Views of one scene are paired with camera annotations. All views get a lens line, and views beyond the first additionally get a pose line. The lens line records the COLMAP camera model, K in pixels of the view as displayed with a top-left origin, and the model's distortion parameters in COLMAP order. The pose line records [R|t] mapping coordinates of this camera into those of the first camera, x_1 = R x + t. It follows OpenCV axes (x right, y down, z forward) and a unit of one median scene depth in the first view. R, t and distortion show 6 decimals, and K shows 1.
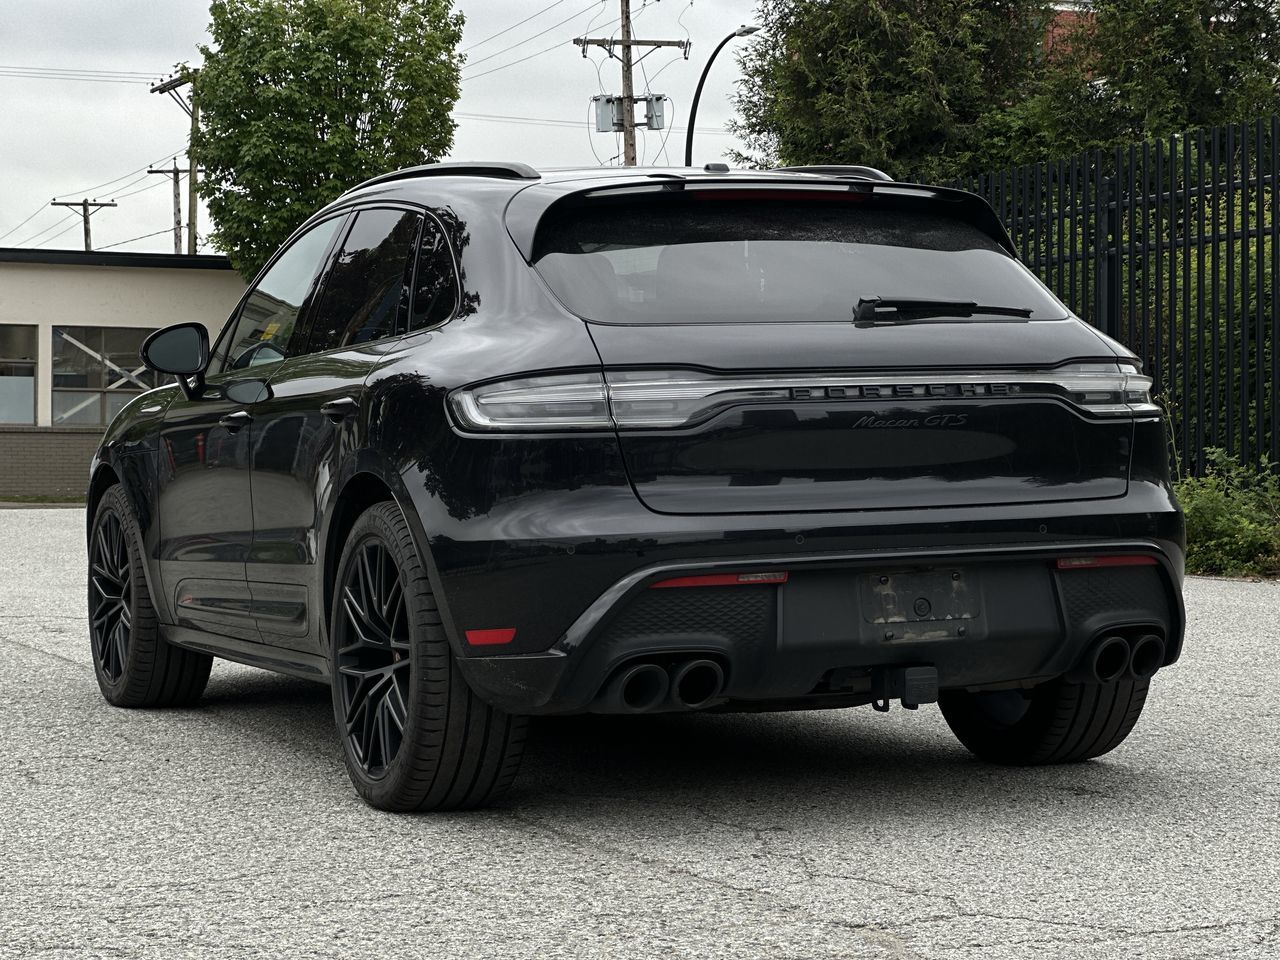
lens RADIAL K [[2814.6, 0, 615.5], [0, 2814.6, 515.7], [0, 0, 1]] dist [0.035125, 1.920590]
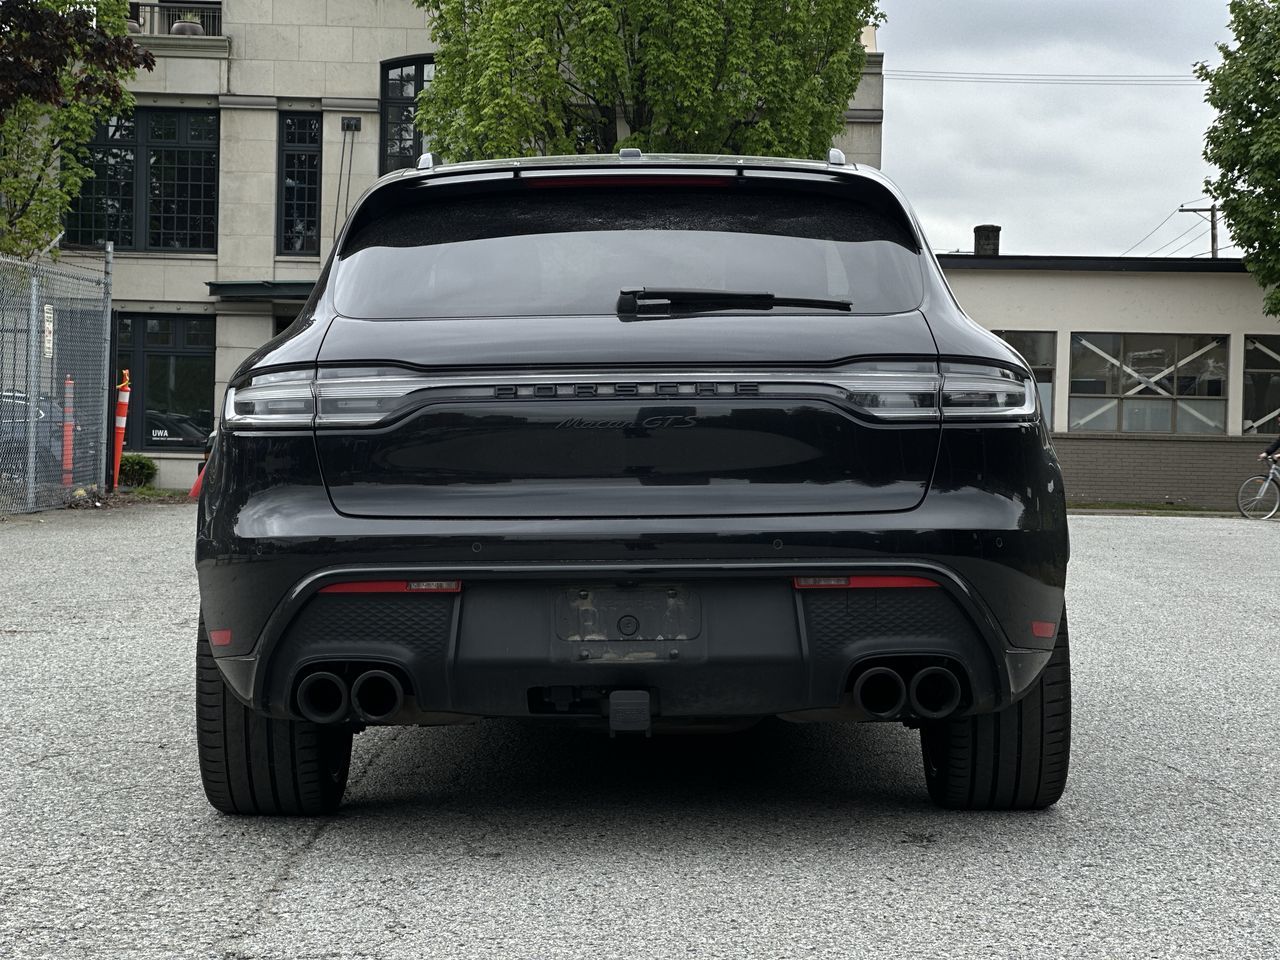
lens RADIAL K [[2817.4, 0, 643.0], [0, 2817.4, 526.4], [0, 0, 1]] dist [0.052452, 0.874784]
pose [[0.913245, 0.026097, -0.406575, 0.421189], [-0.025633, 0.999650, 0.006587, -0.005143], [0.406605, 0.004406, 0.913594, 0.140490]]
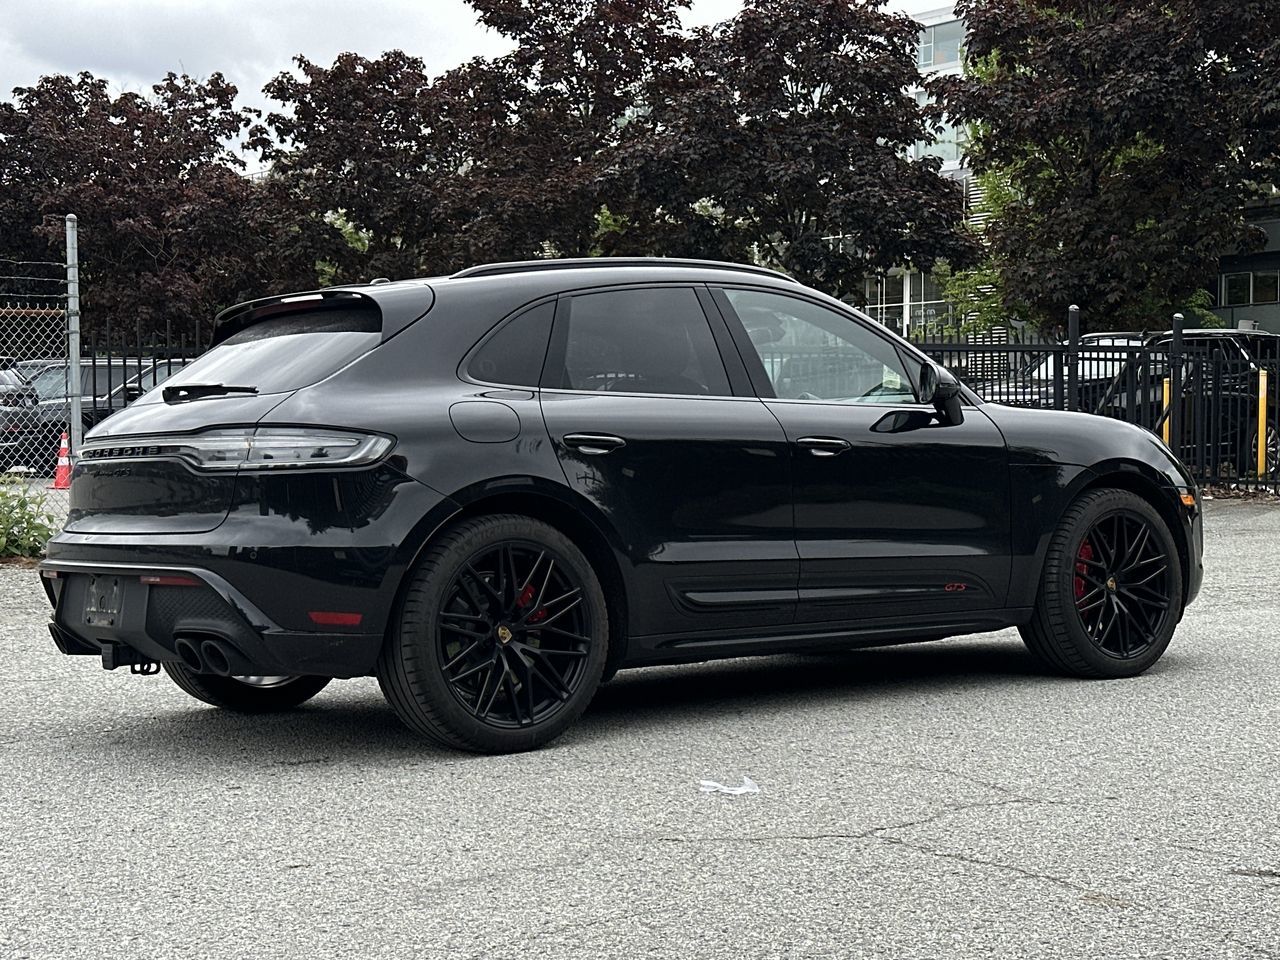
lens RADIAL K [[2025.2, 0, 657.8], [0, 2025.2, 456.5], [0, 0, 1]] dist [0.154648, -0.014715]
pose [[0.239939, 0.008708, -0.970749, 1.034772], [-0.012835, 0.999901, 0.005797, -0.045105], [0.970703, 0.011069, 0.240027, 0.886562]]
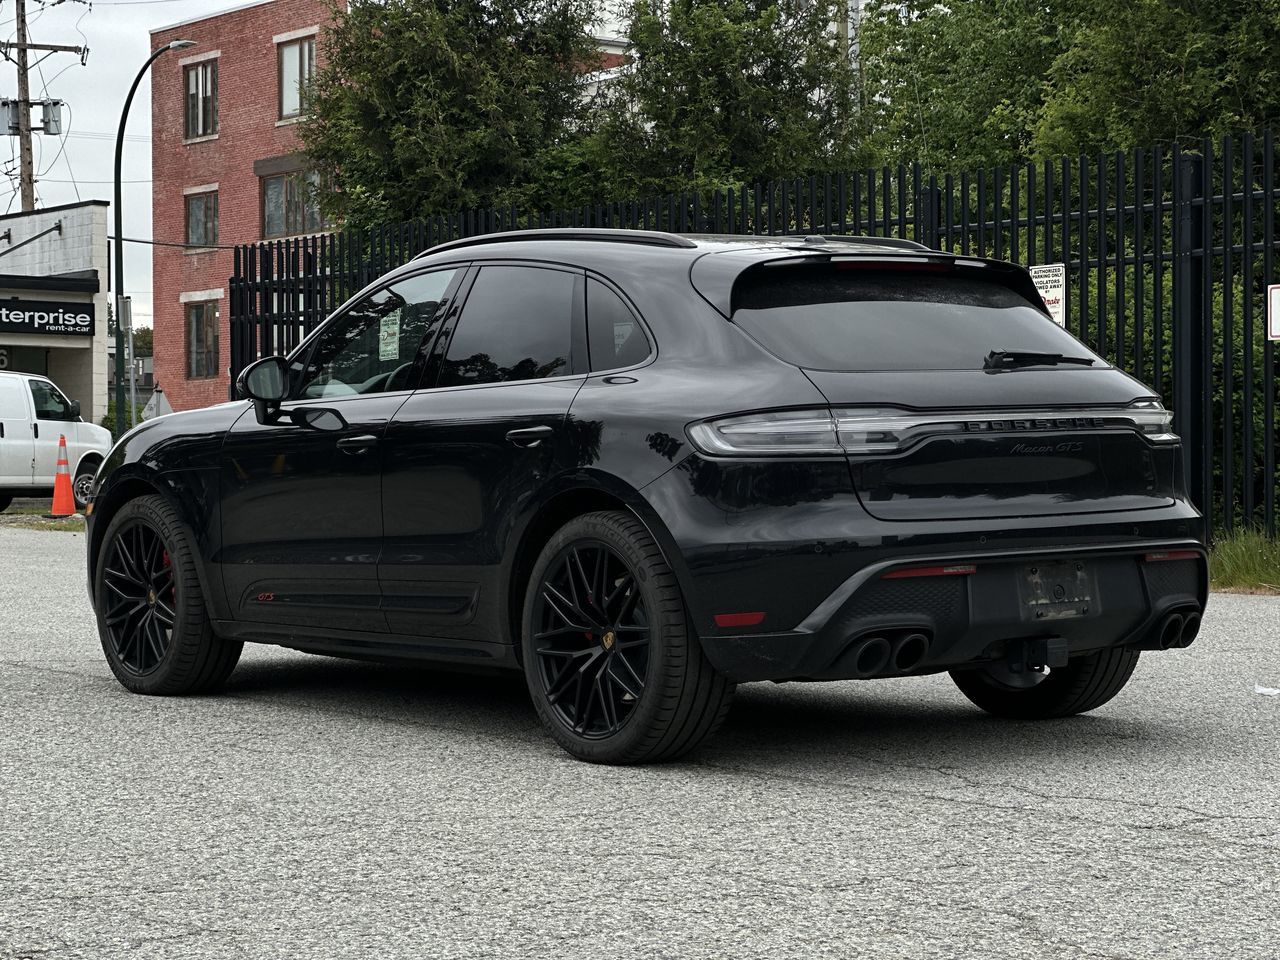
lens RADIAL K [[2826.0, 0, 616.4], [0, 2826.0, 447.7], [0, 0, 1]] dist [-0.032100, 2.406373]
pose [[0.970788, 0.000697, 0.239938, -0.345343], [0.005505, 0.999668, -0.025174, -0.001786], [-0.239876, 0.025760, 0.970462, -0.181851]]
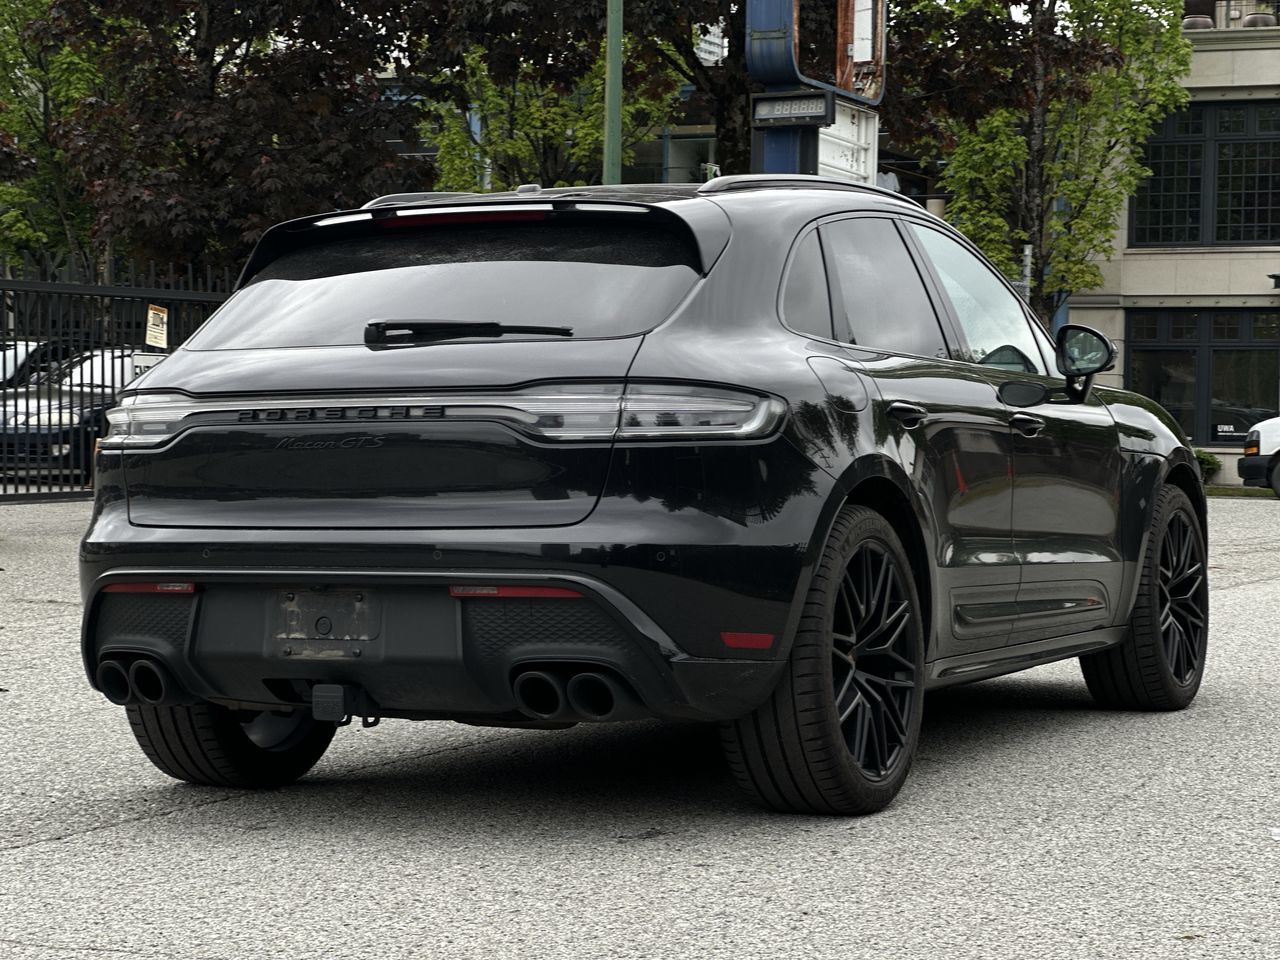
lens RADIAL K [[2814.6, 0, 615.5], [0, 2814.6, 515.7], [0, 0, 1]] dist [0.035125, 1.920590]
pose [[0.654750, 0.032188, -0.755160, 0.819914], [-0.028946, 0.999428, 0.017502, -0.024456], [0.755291, 0.010399, 0.655307, 0.356539]]
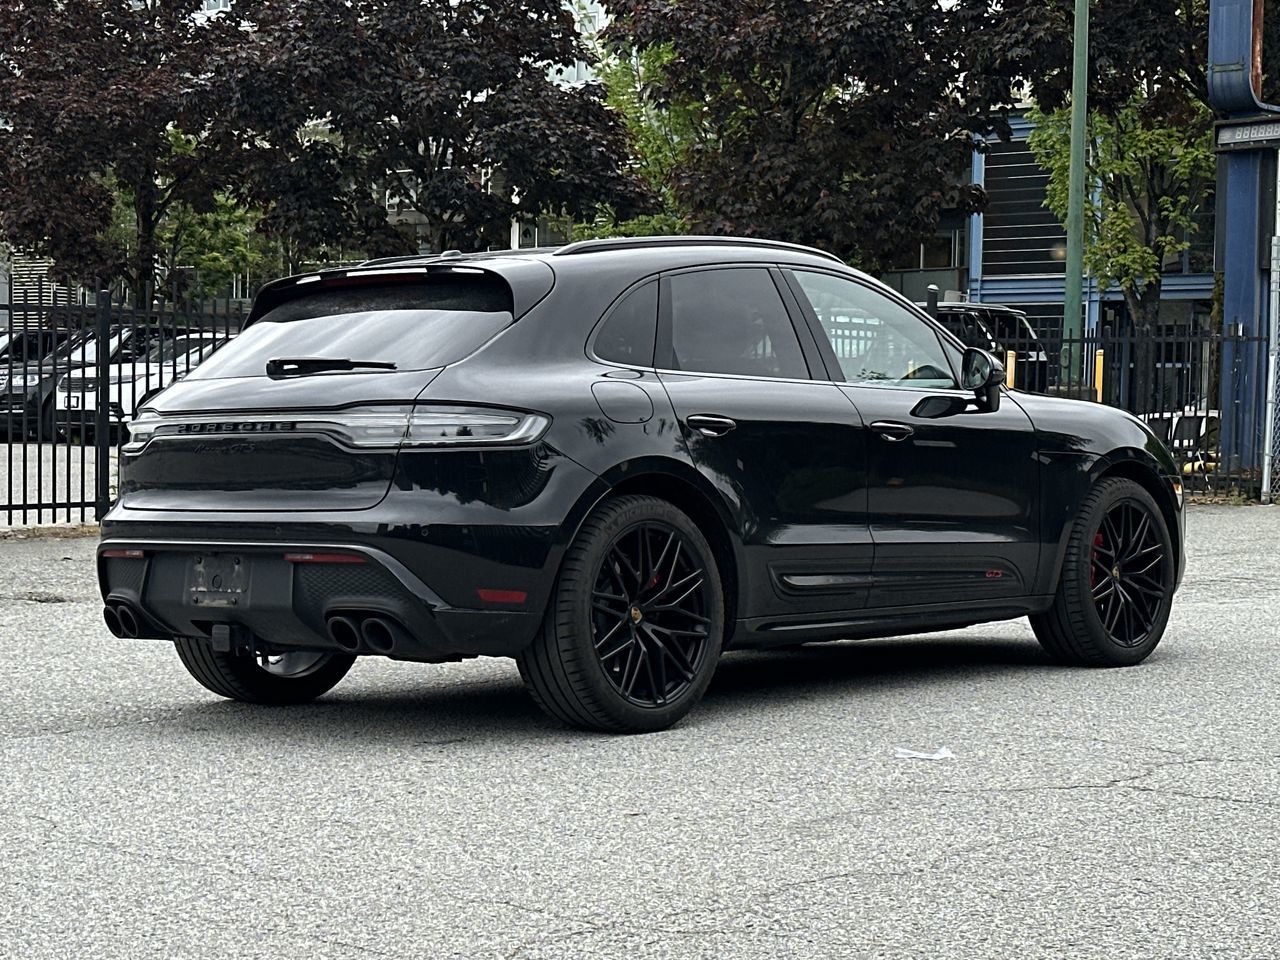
lens RADIAL K [[2543.7, 0, 640.0], [0, 2543.7, 480.0], [0, 0, 1]] dist [0.221737, -0.095788]
pose [[0.426745, 0.027887, -0.903942, 1.164158], [-0.027952, 0.999454, 0.017638, -0.040083], [0.903940, 0.017740, 0.427292, 0.560295]]
